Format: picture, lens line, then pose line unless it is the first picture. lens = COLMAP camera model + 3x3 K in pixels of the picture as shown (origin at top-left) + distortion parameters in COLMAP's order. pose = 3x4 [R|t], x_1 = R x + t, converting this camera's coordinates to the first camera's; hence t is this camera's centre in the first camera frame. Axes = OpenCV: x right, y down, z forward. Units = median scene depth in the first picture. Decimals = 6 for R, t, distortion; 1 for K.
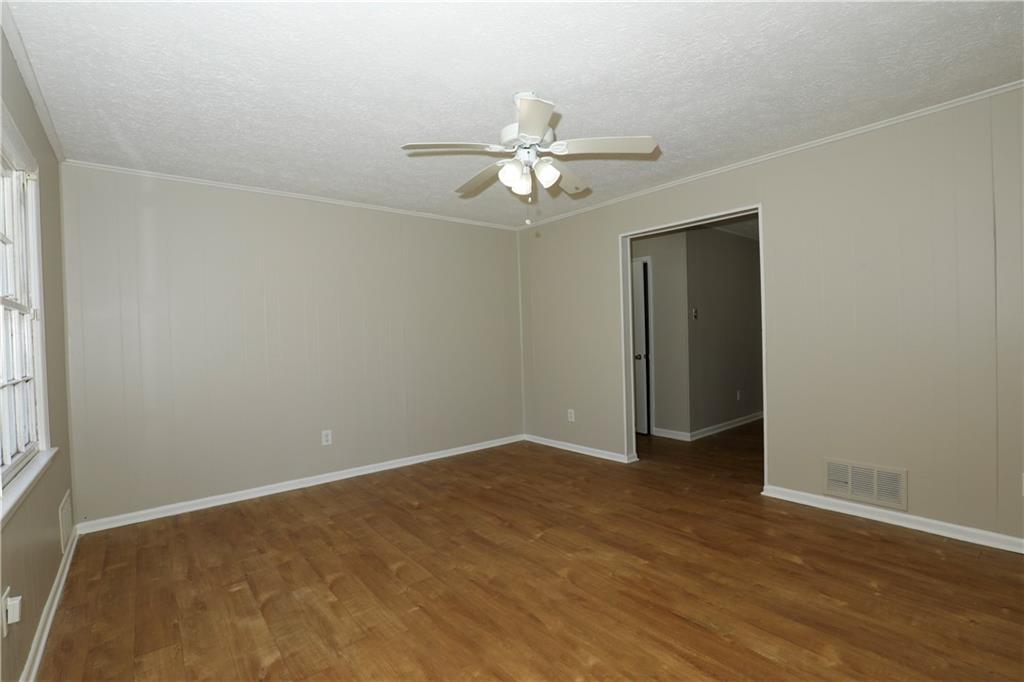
lens RADIAL K [[466.9, 0, 507.5], [0, 466.9, 339.0], [0, 0, 1]] dist [-0.030010, 0.000578]
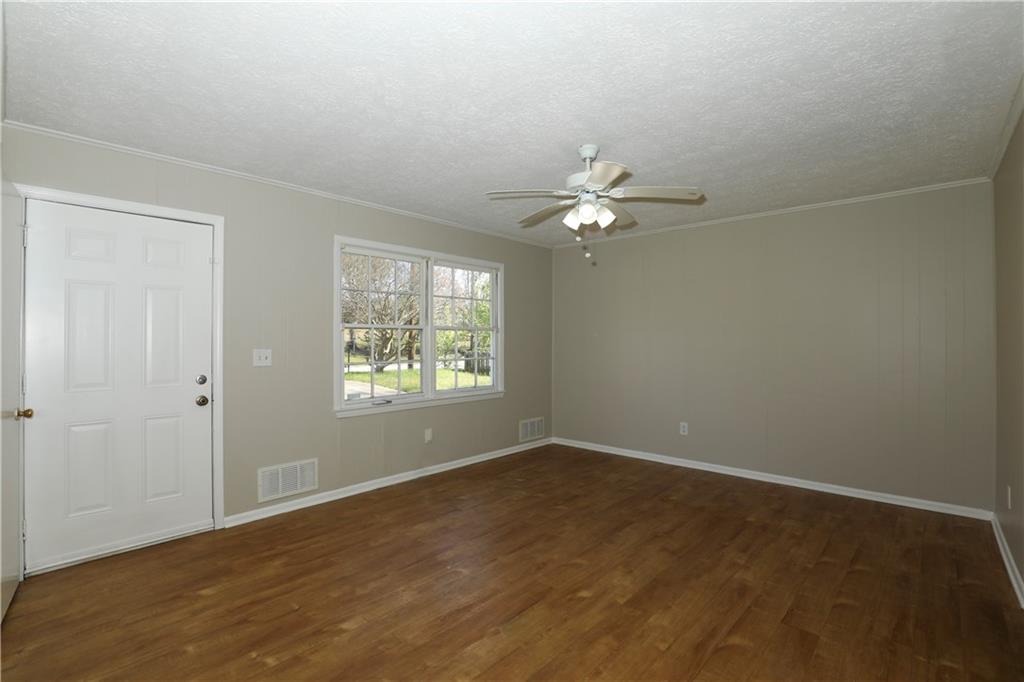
lens RADIAL K [[466.9, 0, 507.5], [0, 466.9, 339.0], [0, 0, 1]] dist [-0.030010, 0.000578]
pose [[0.149828, 0.030892, -0.988229, 1.027071], [-0.012679, 0.999490, 0.029321, -0.063996], [0.988631, 0.008137, 0.150144, 0.552436]]
